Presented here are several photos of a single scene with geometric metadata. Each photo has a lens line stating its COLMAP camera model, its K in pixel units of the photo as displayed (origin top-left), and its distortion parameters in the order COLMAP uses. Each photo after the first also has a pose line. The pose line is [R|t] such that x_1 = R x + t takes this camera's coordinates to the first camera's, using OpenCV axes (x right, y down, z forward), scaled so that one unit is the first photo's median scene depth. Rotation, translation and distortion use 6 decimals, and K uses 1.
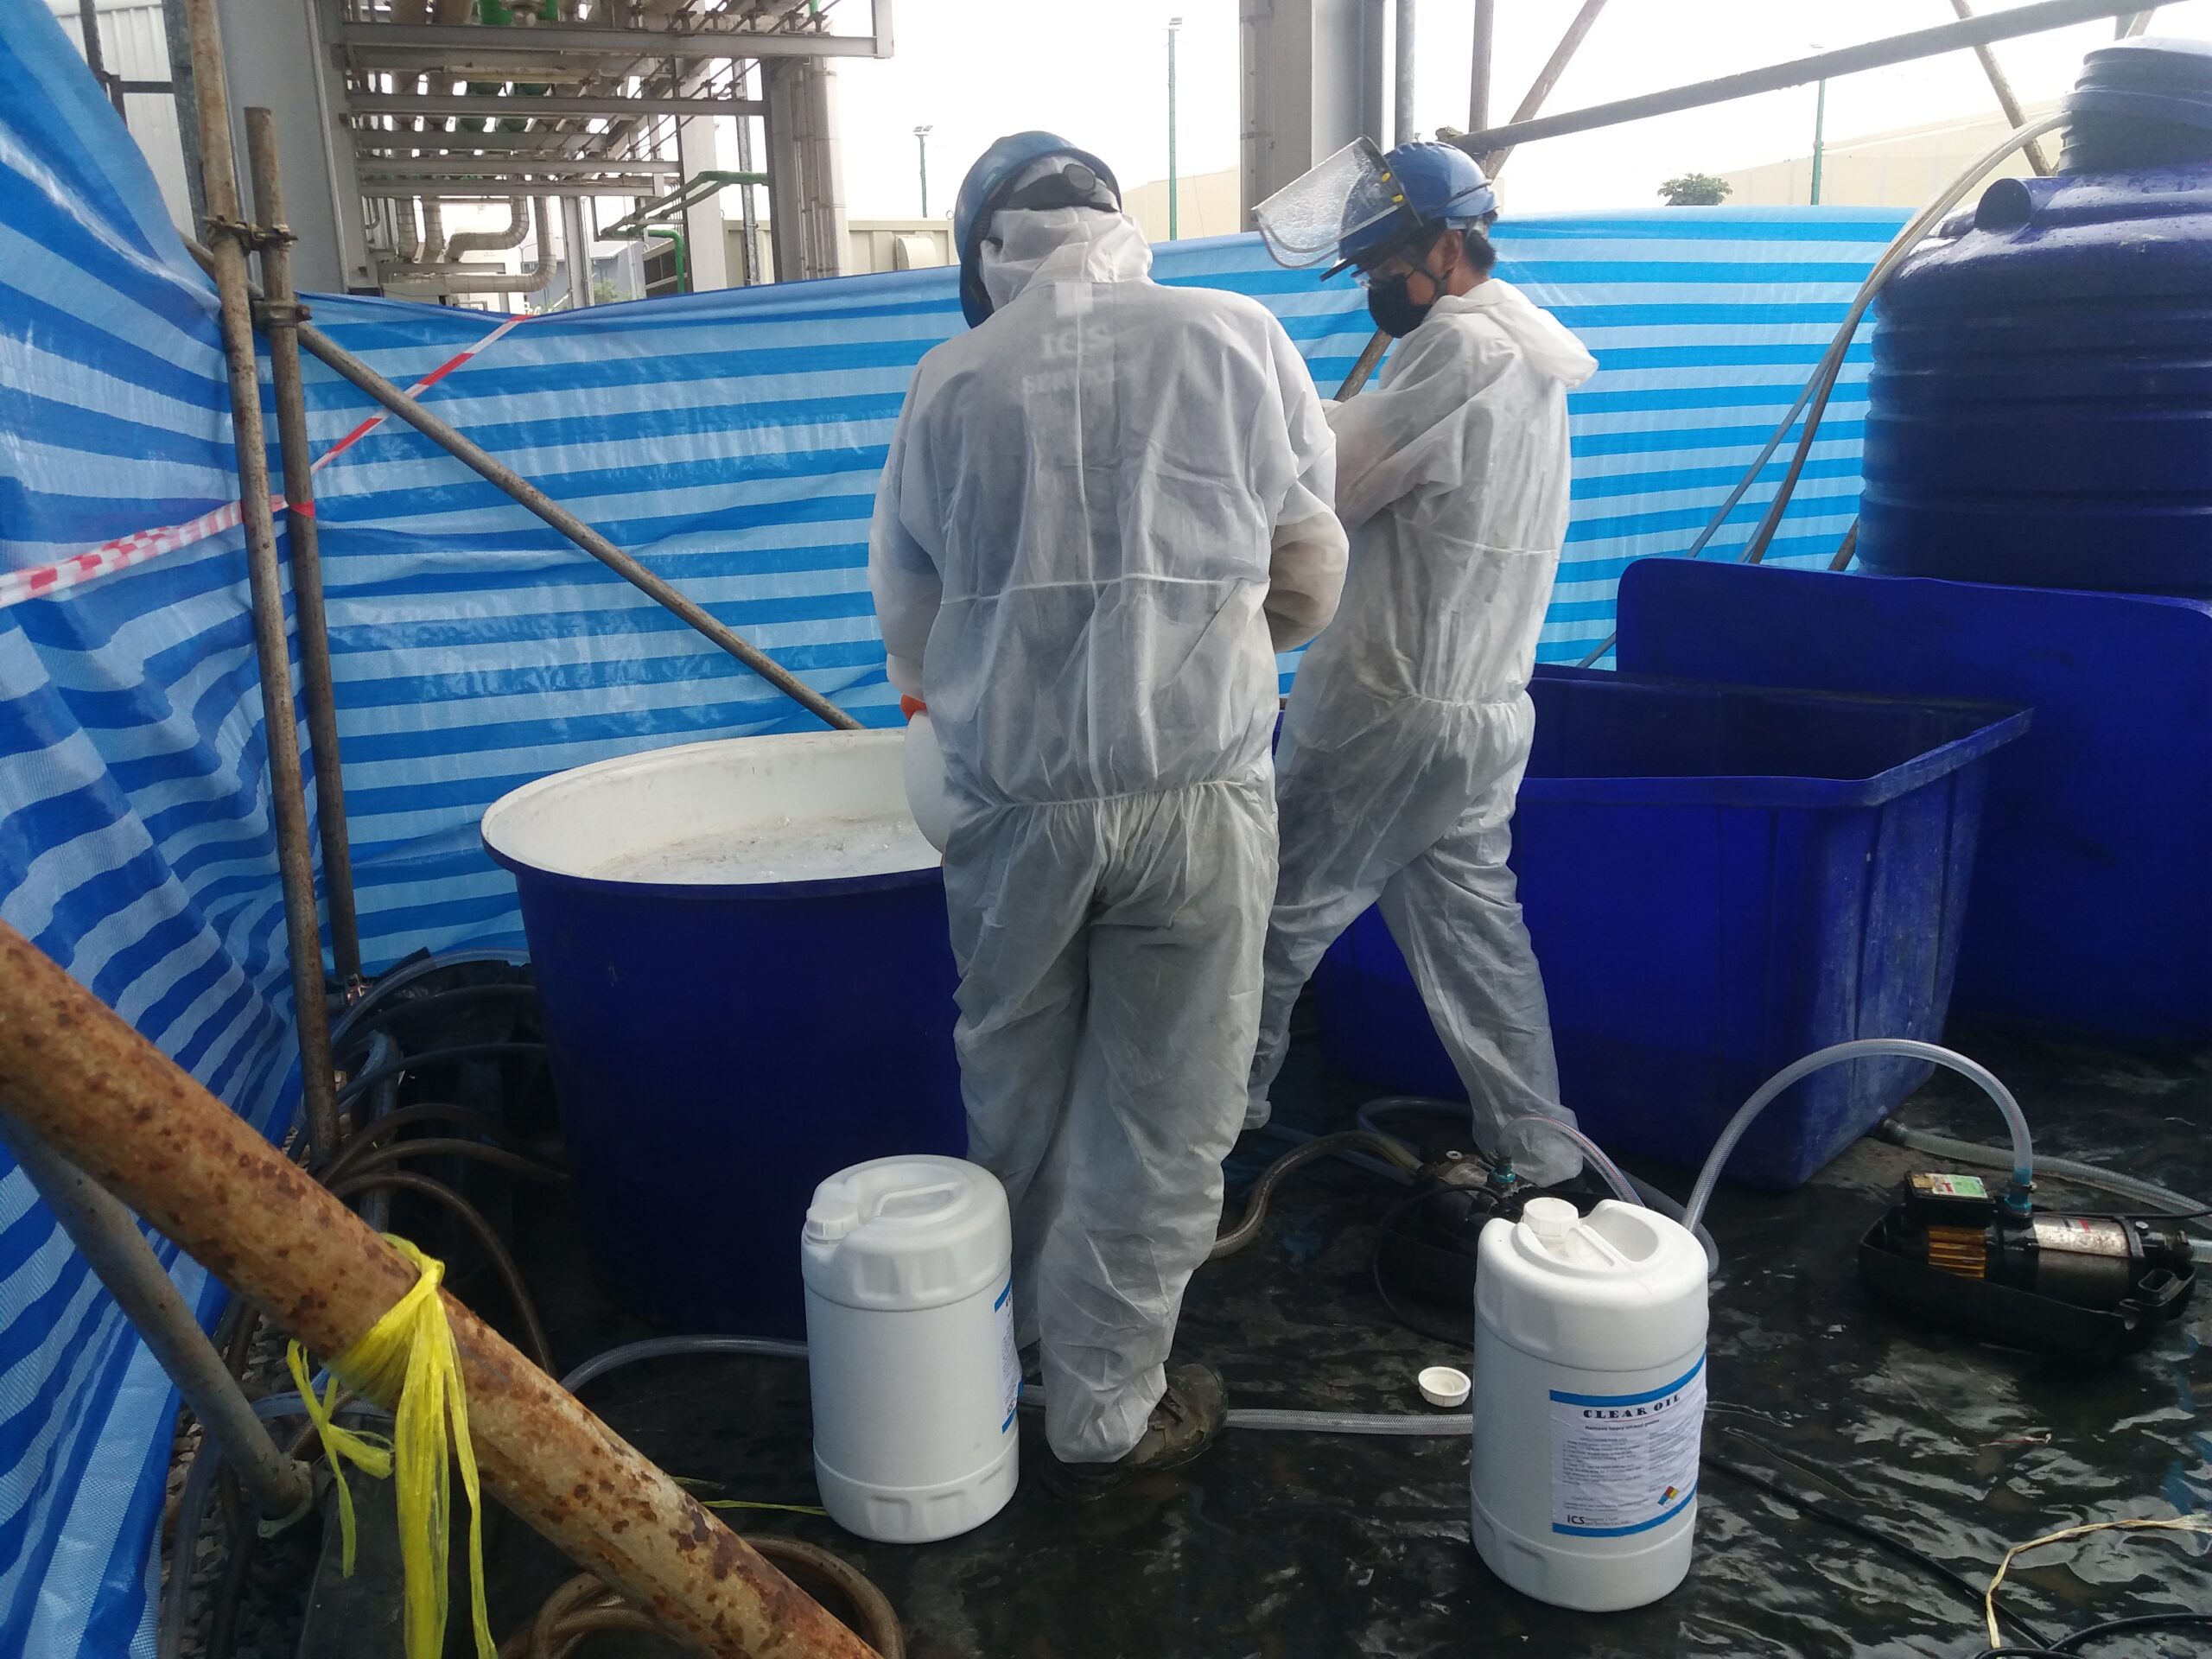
lens RADIAL K [[1762.0, 0, 1104.9], [0, 1762.0, 822.4], [0, 0, 1]] dist [0.022887, -0.043681]
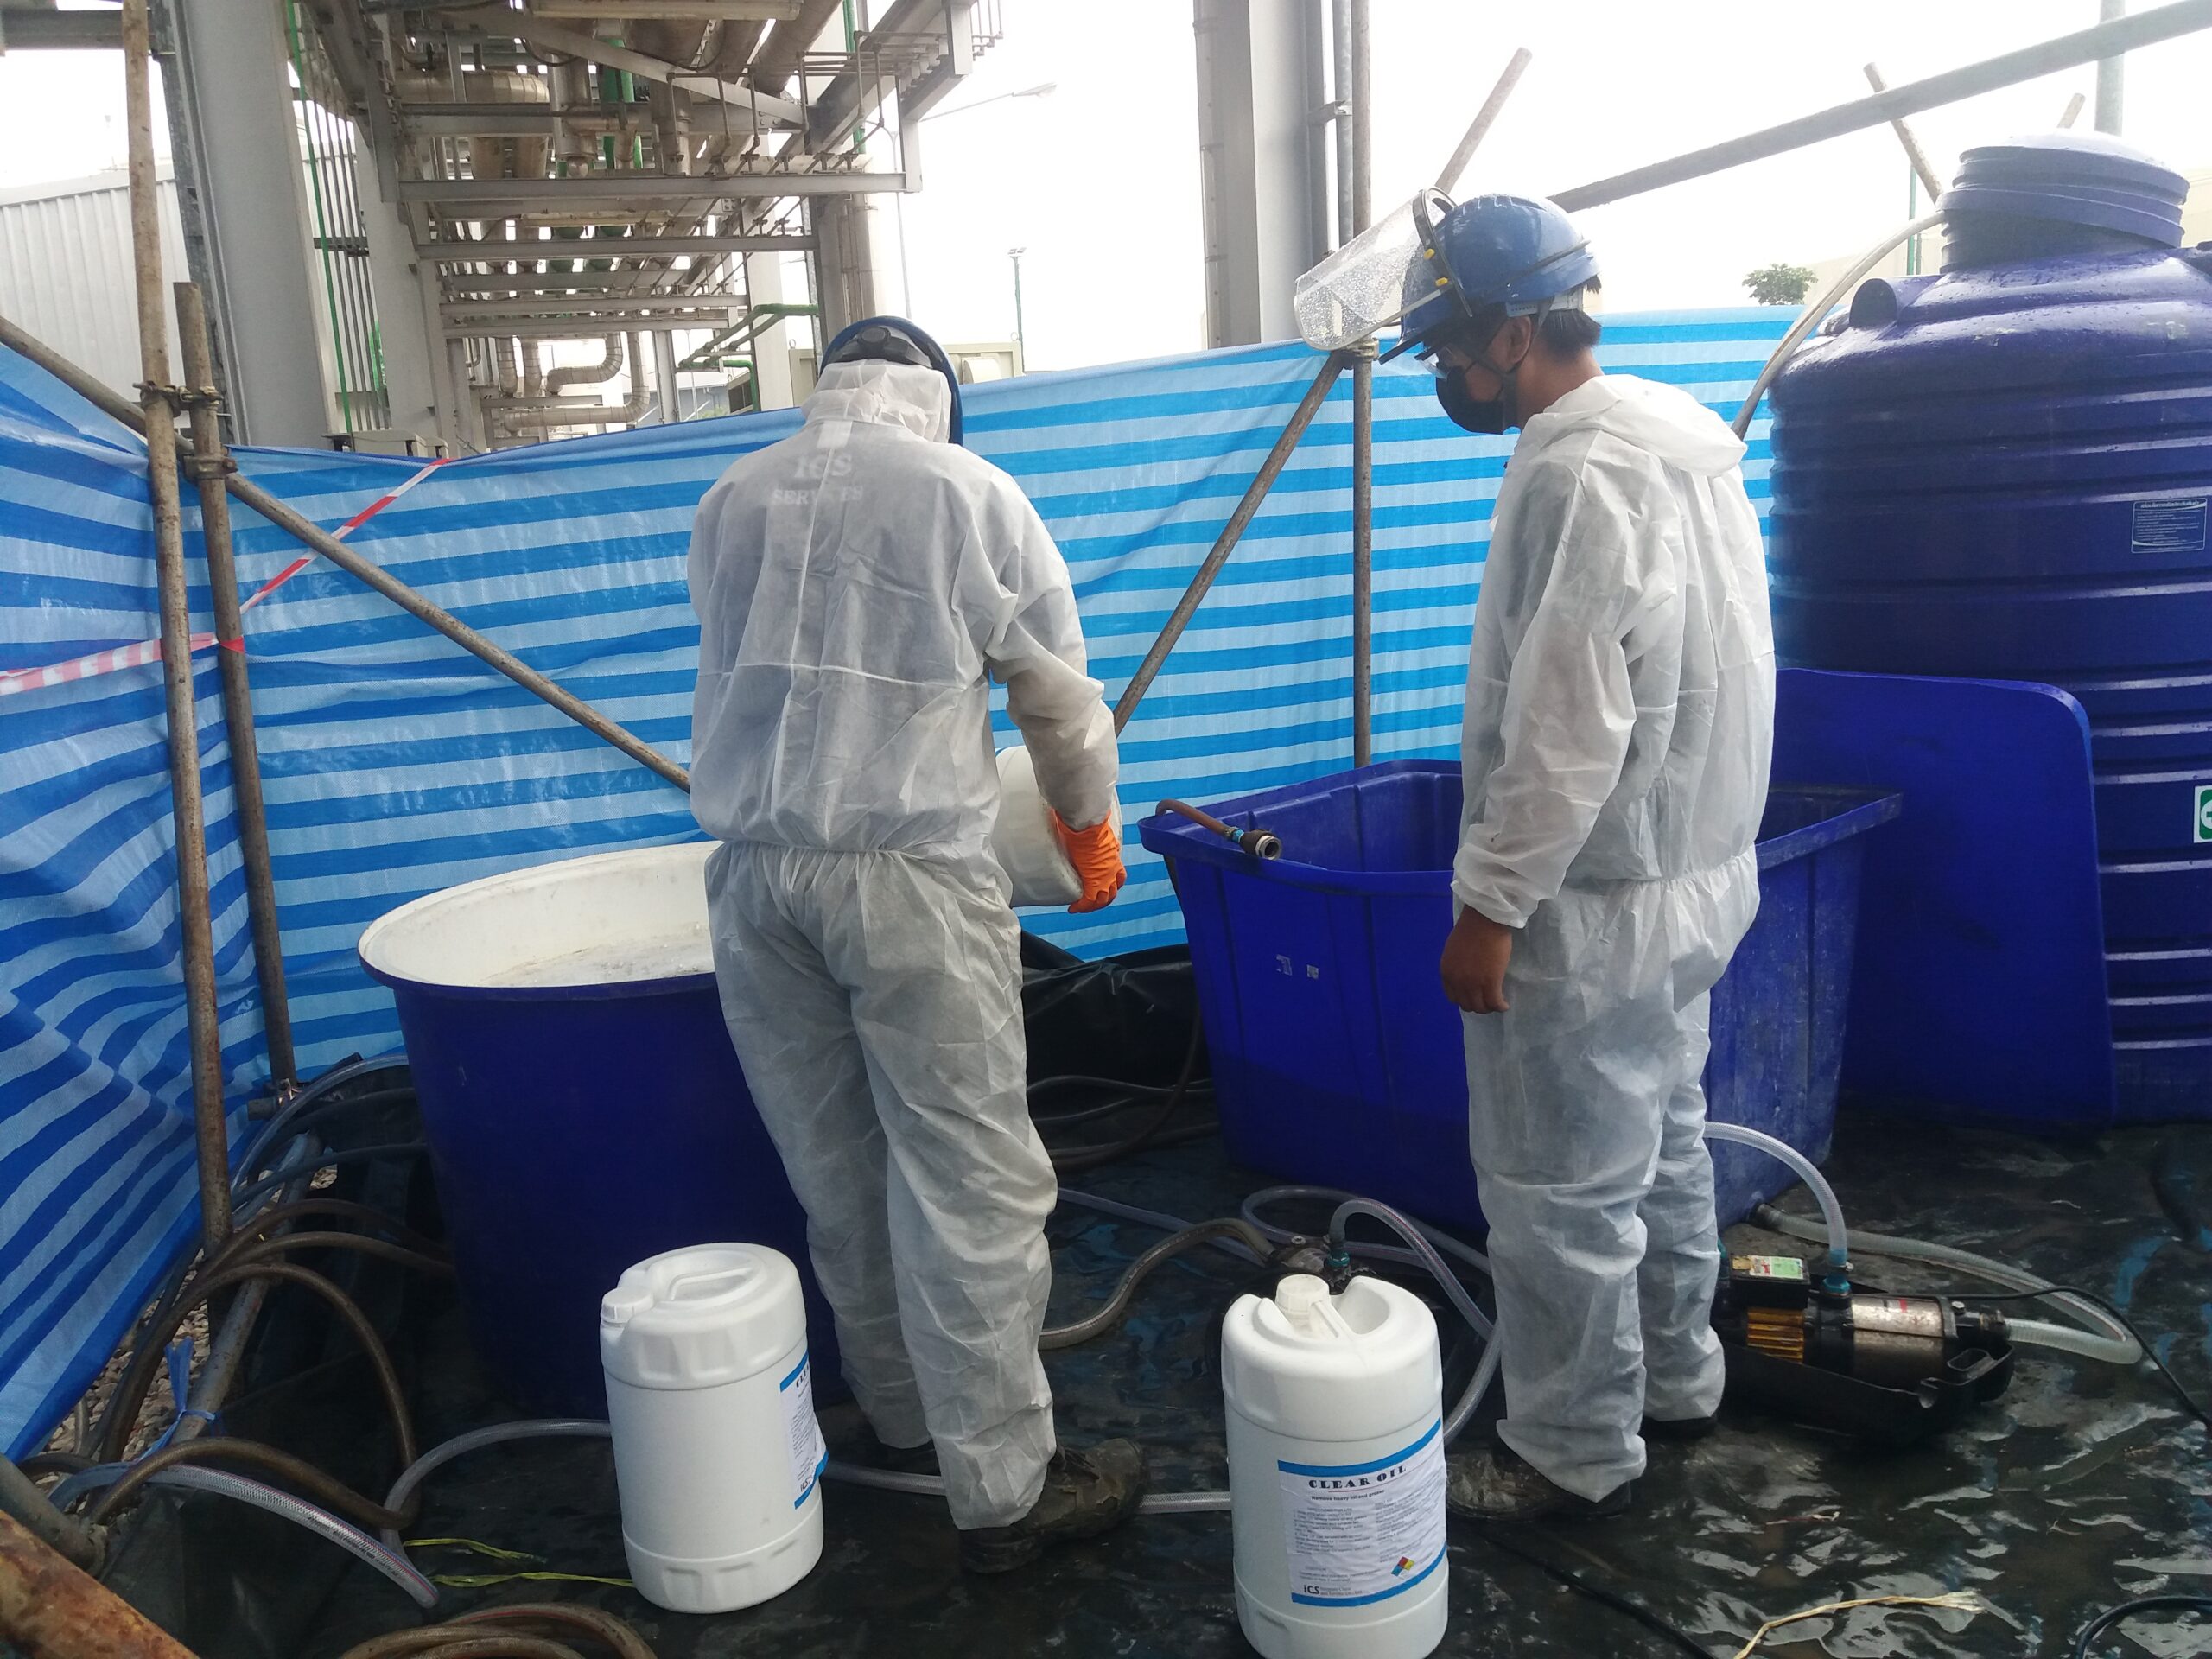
lens RADIAL K [[1762.0, 0, 1109.9], [0, 1762.0, 842.2], [0, 0, 1]] dist [0.022887, -0.043681]
pose [[0.998118, -0.020551, -0.057771, 0.143200], [0.017778, 0.998684, -0.048107, 0.003968], [0.058683, 0.046989, 0.997170, -0.037630]]
